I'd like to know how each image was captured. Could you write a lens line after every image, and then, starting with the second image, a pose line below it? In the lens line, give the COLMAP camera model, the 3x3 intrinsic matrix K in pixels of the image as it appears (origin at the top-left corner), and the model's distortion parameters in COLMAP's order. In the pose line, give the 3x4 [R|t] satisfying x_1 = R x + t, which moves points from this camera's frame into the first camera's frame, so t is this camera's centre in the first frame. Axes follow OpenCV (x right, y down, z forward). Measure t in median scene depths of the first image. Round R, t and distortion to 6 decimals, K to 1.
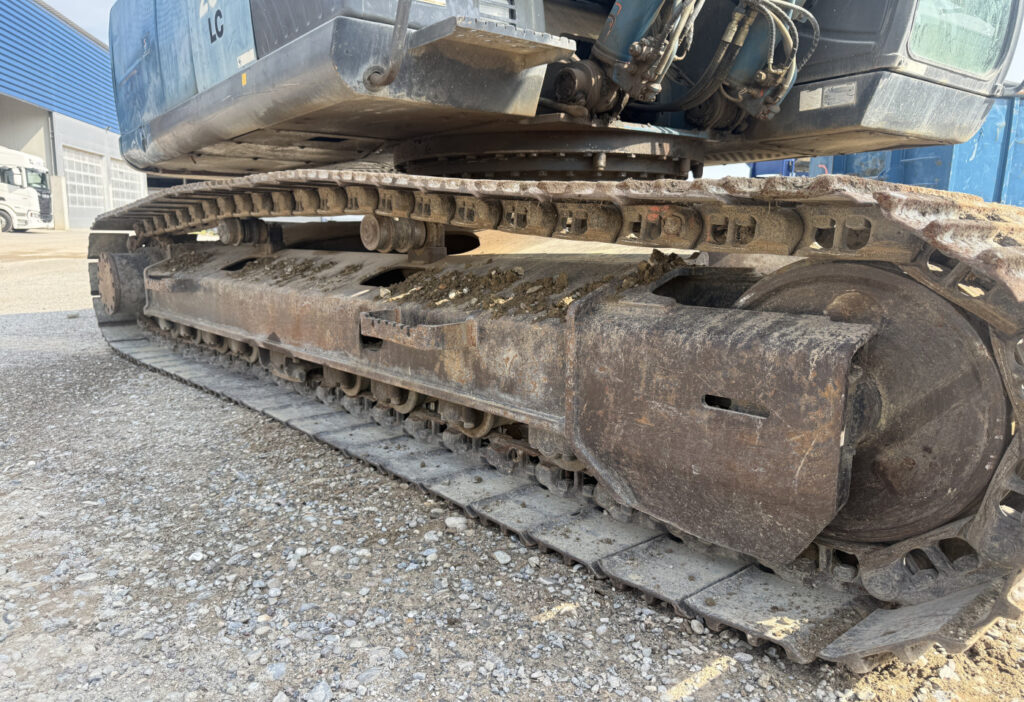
lens RADIAL K [[739.0, 0, 512.0], [0, 739.0, 351.0], [0, 0, 1]] dist [0.057207, -0.060685]
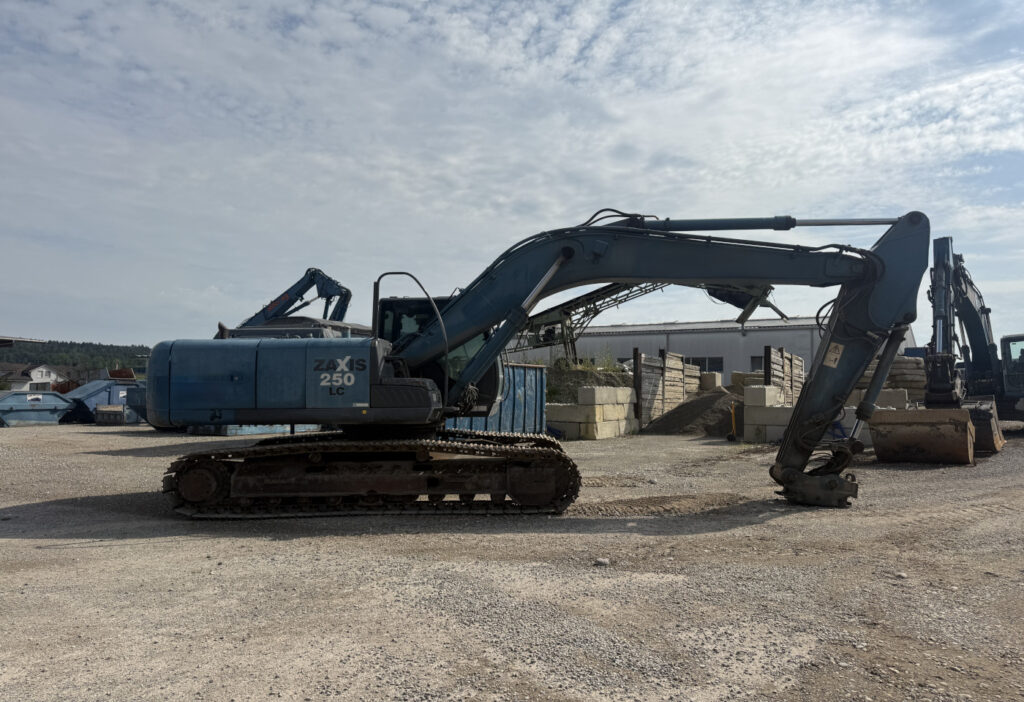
lens RADIAL K [[743.8, 0, 508.0], [0, 743.8, 360.6], [0, 0, 1]] dist [0.050239, -0.064926]
pose [[0.660797, 0.022713, 0.750221, -2.125083], [0.122291, 0.982927, -0.137472, -0.049781], [-0.740535, 0.182587, 0.646738, -1.440969]]
